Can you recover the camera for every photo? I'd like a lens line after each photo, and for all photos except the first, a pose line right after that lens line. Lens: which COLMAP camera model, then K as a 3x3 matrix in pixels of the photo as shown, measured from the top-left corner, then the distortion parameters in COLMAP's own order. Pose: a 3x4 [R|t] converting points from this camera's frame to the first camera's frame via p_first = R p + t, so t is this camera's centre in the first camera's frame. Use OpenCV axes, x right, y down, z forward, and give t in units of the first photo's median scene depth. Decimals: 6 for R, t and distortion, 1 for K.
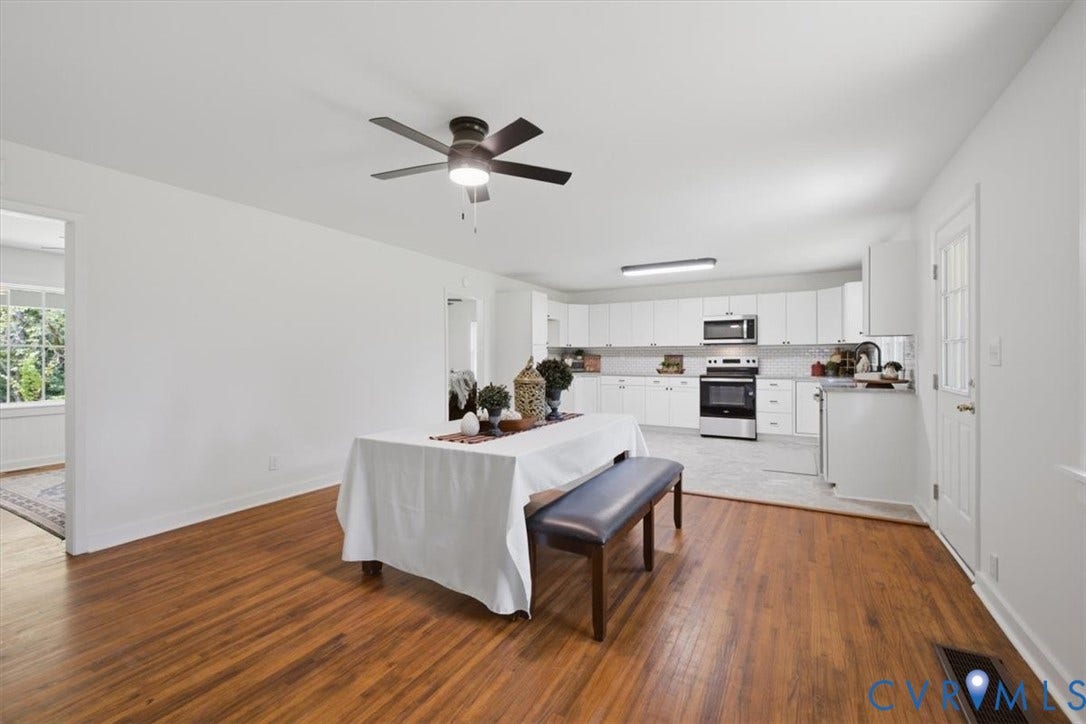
lens RADIAL K [[472.4, 0, 532.1], [0, 472.4, 360.2], [0, 0, 1]] dist [0.008023, -0.001438]
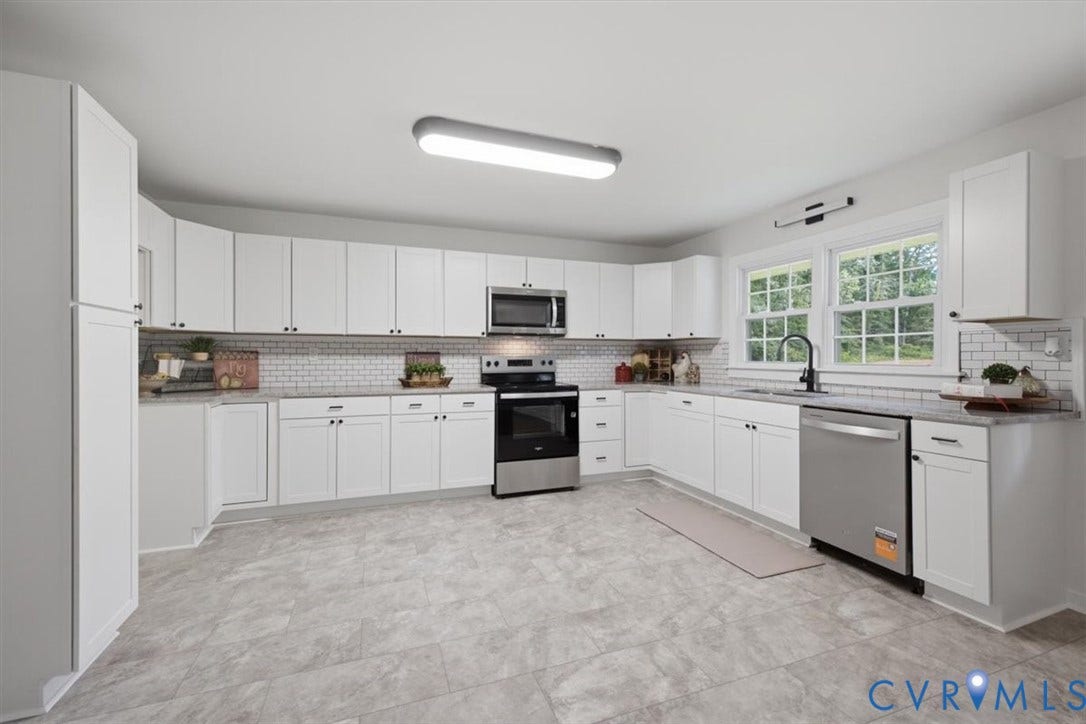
lens RADIAL K [[472.4, 0, 558.4], [0, 472.4, 357.6], [0, 0, 1]] dist [0.008023, -0.001438]
pose [[0.630165, 0.001159, 0.776460, -0.031682], [0.002869, 0.999989, -0.003822, -0.002545], [-0.776456, 0.004636, 0.630155, 0.594375]]
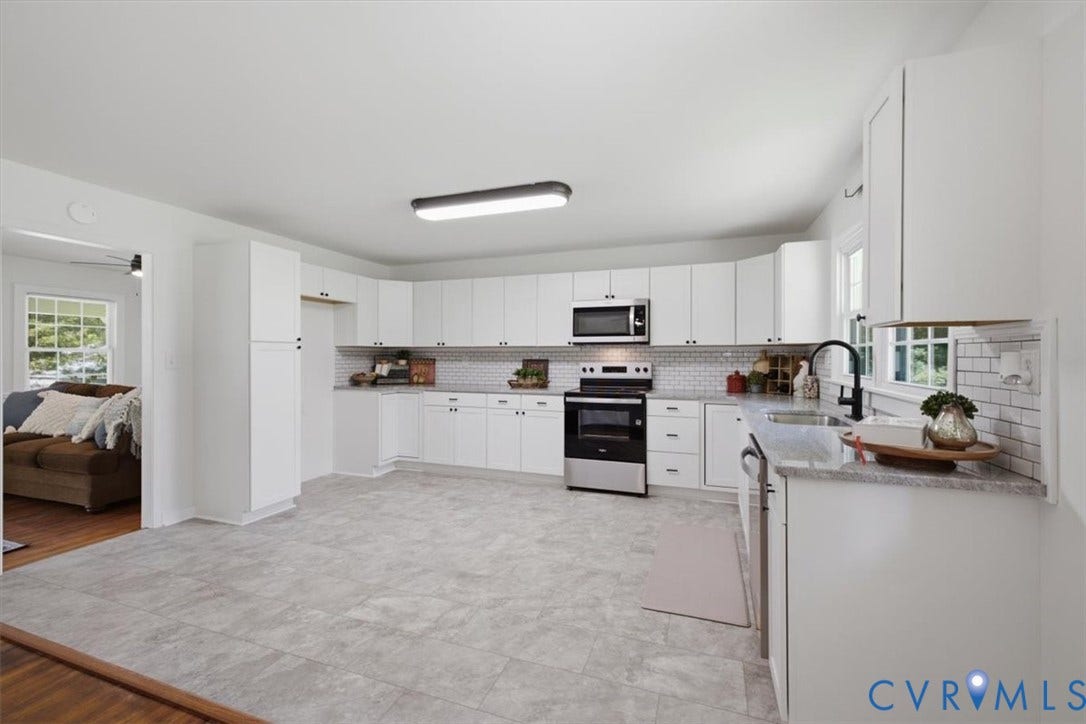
lens RADIAL K [[472.4, 0, 533.1], [0, 472.4, 360.7], [0, 0, 1]] dist [0.008023, -0.001438]
pose [[0.987384, 0.002259, 0.158327, 0.213817], [-0.002819, 0.999991, 0.003313, -0.012666], [-0.158318, -0.003717, 0.987381, 0.383633]]
